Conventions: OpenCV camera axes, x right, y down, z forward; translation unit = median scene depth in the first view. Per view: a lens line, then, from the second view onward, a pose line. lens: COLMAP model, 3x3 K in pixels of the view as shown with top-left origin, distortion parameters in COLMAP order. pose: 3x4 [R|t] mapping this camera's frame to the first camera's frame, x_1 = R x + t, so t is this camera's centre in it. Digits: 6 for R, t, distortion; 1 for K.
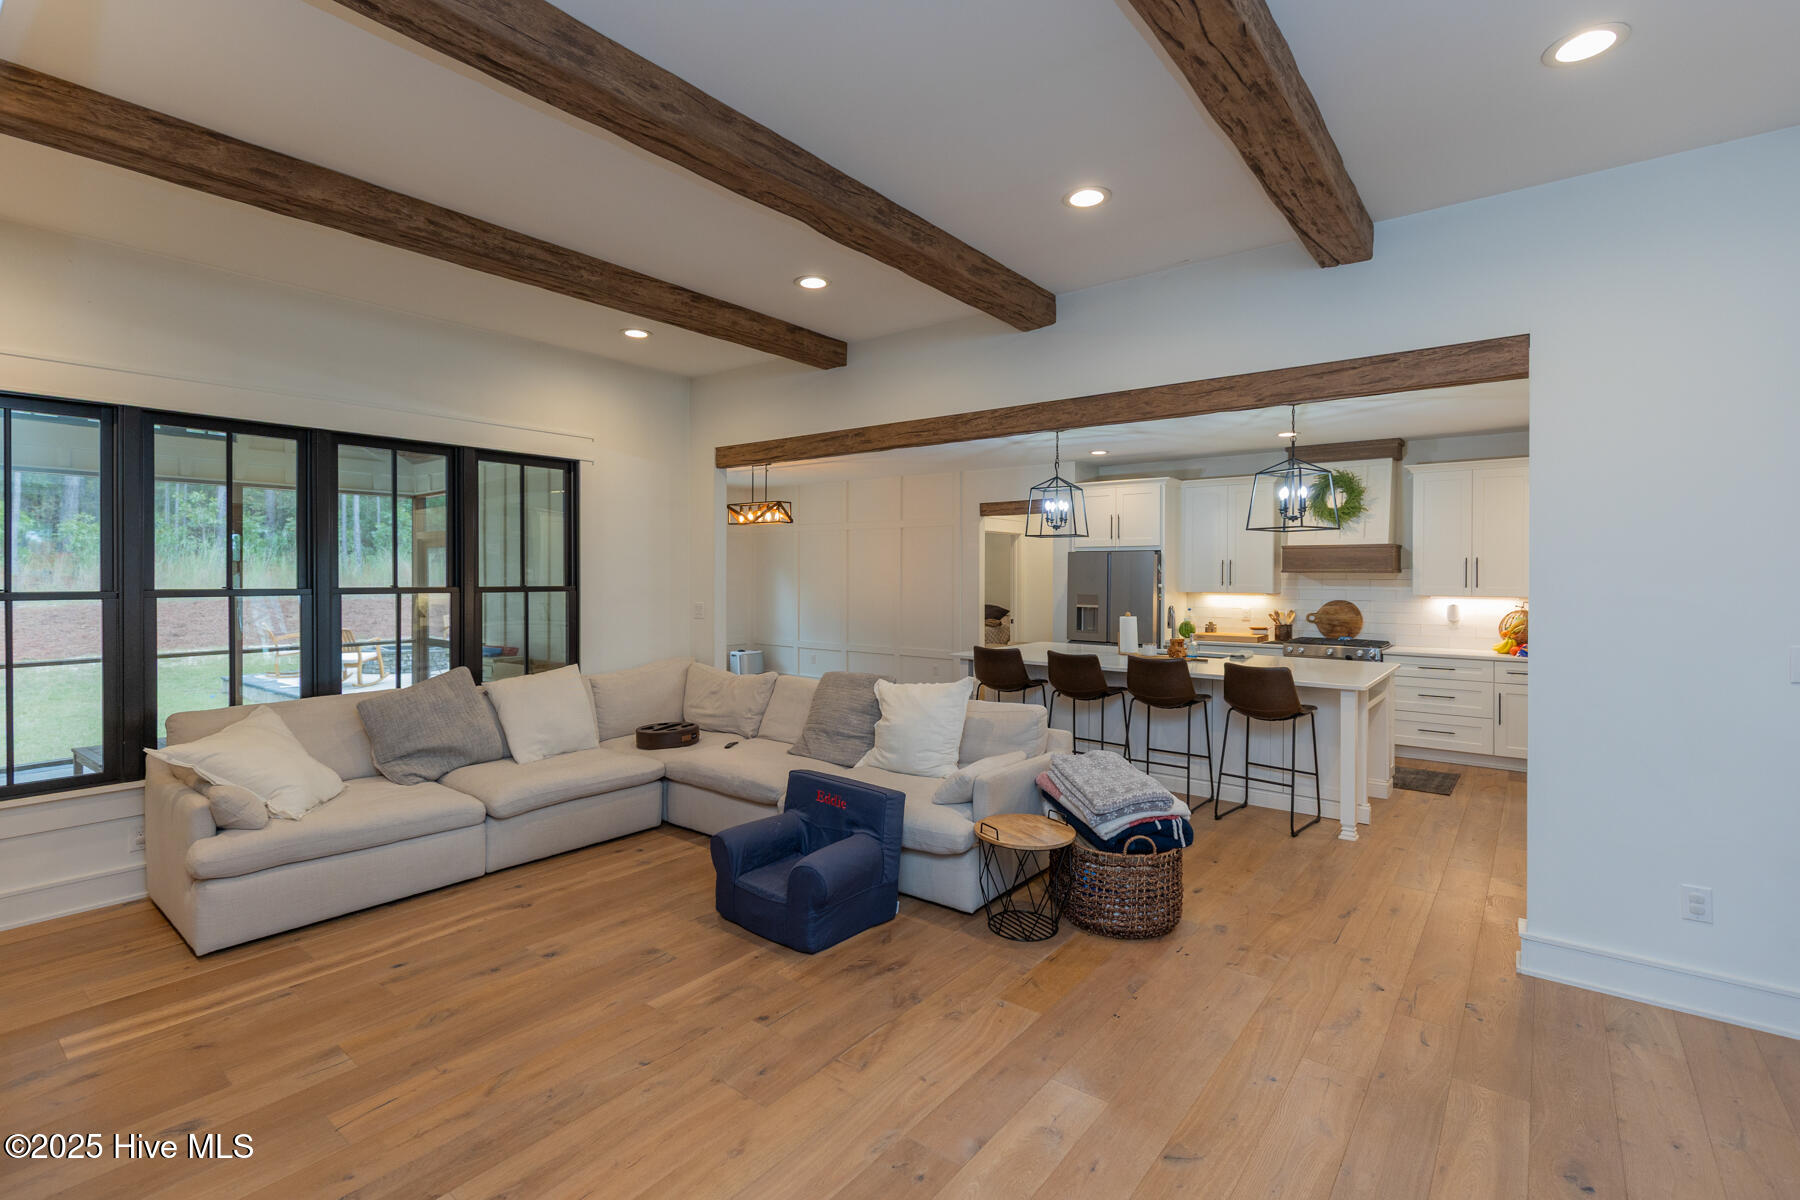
lens RADIAL K [[814.1, 0, 898.9], [0, 814.1, 584.1], [0, 0, 1]] dist [0.012470, -0.002166]
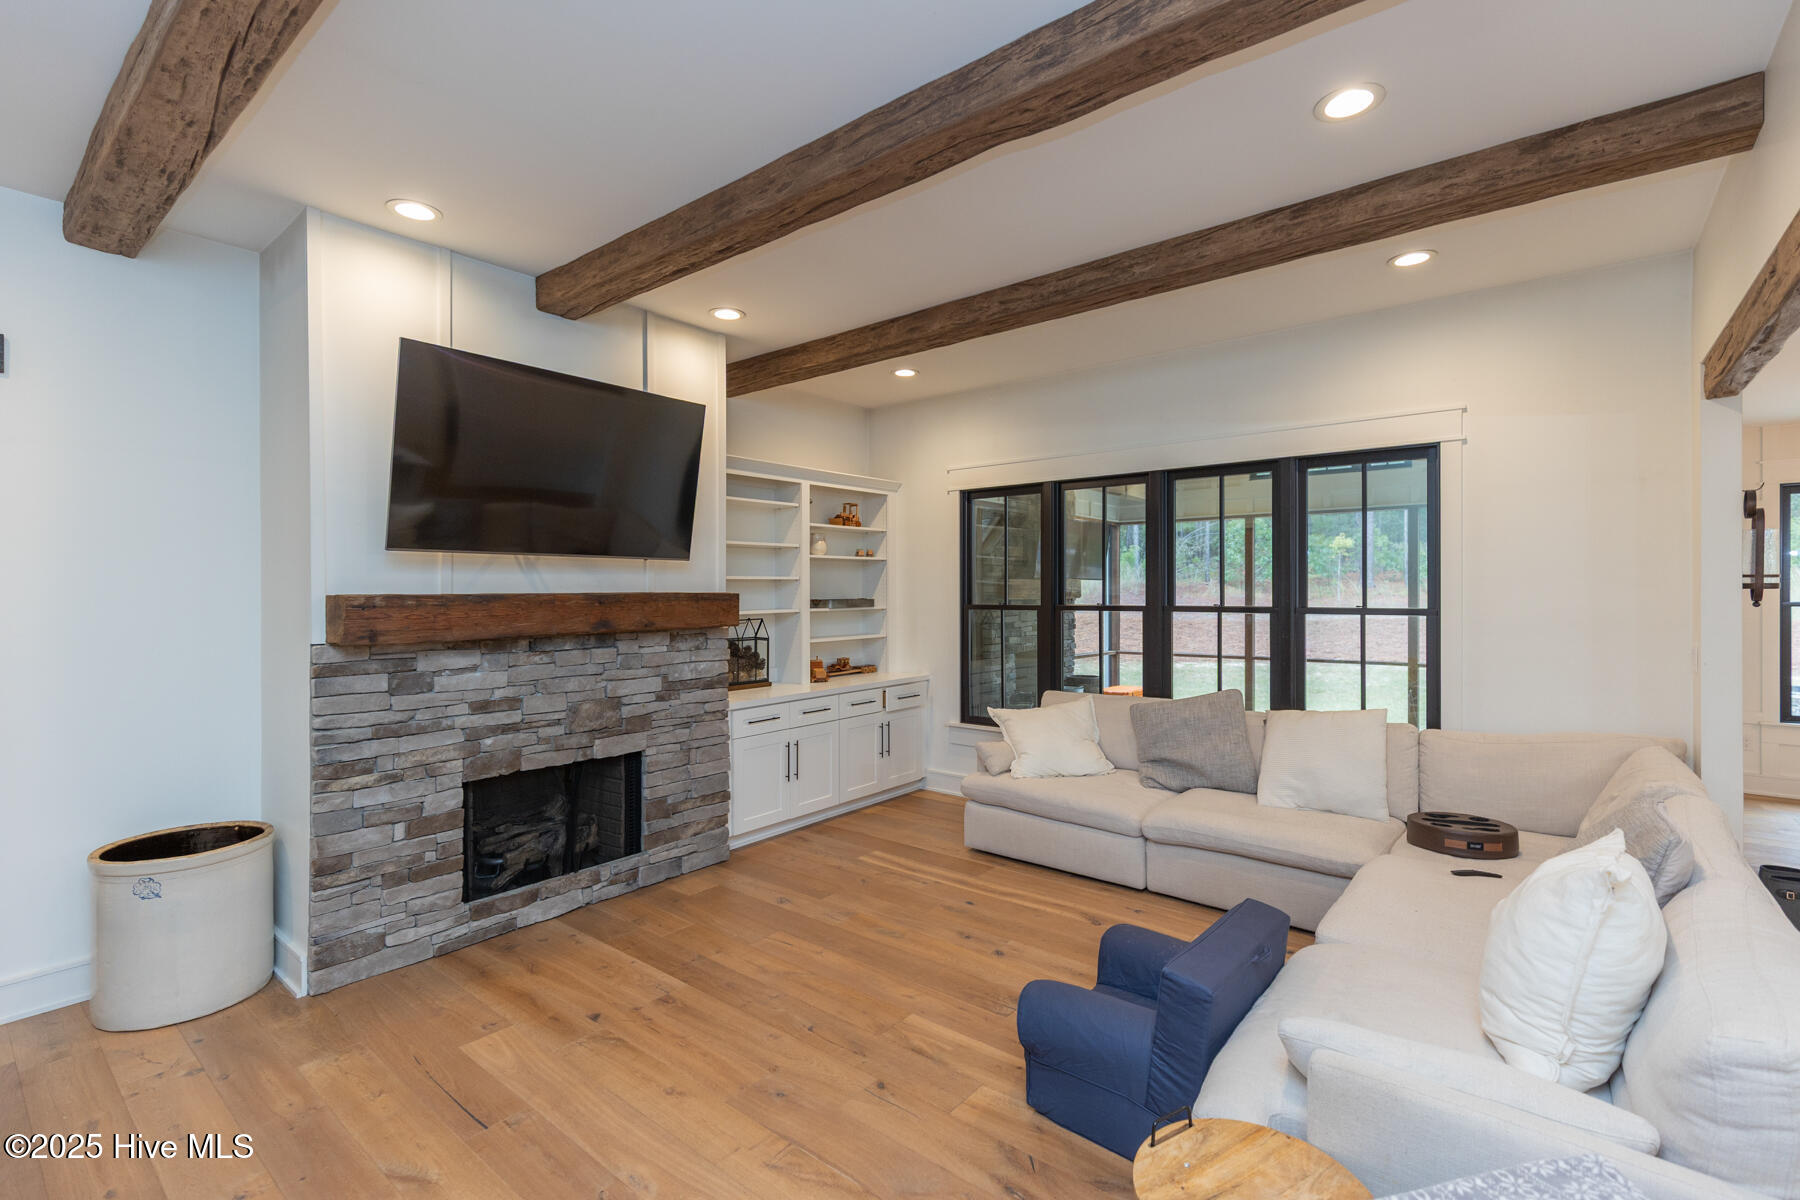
lens RADIAL K [[814.1, 0, 904.6], [0, 814.1, 591.0], [0, 0, 1]] dist [0.012470, -0.002166]
pose [[-0.014172, -0.001376, -0.999899, 0.577482], [-0.009150, 0.999957, -0.001247, -0.013572], [0.999858, 0.009132, -0.014184, 0.804390]]
